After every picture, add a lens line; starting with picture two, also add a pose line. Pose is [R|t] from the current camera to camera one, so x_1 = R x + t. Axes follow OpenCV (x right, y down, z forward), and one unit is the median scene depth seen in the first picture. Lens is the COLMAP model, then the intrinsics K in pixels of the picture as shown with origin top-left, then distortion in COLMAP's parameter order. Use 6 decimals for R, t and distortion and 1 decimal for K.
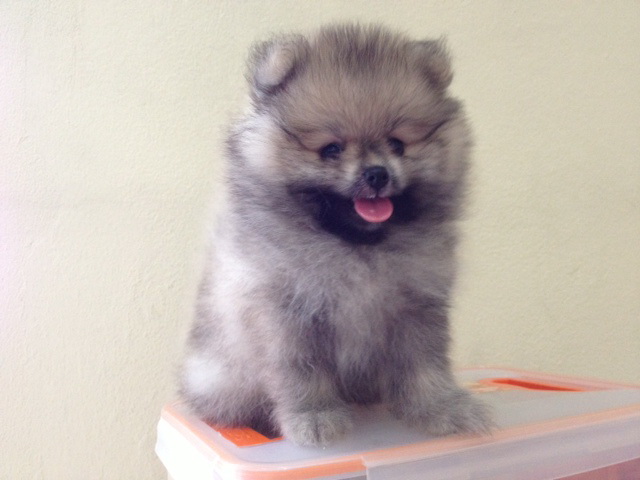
lens RADIAL K [[644.9, 0, 332.2], [0, 644.9, 226.0], [0, 0, 1]] dist [-0.051106, 0.000000]
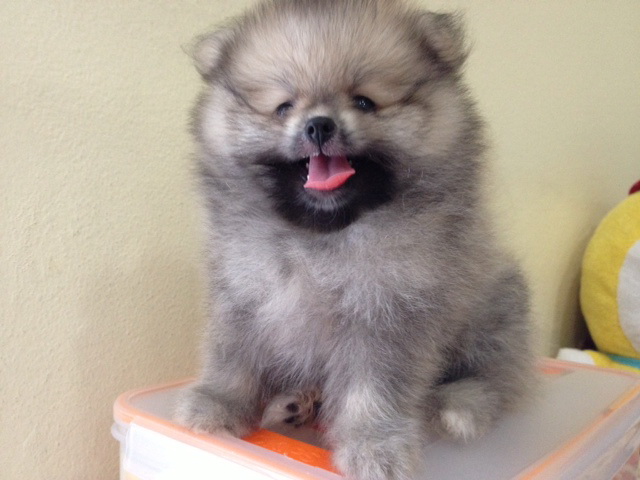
lens RADIAL K [[644.9, 0, 318.0], [0, 644.9, 240.1], [0, 0, 1]] dist [-0.051106, 0.000000]
pose [[0.893233, 0.069371, 0.444209, -0.329093], [-0.125704, 0.987155, 0.098610, -0.004326], [-0.431663, -0.143920, 0.890480, 0.231160]]
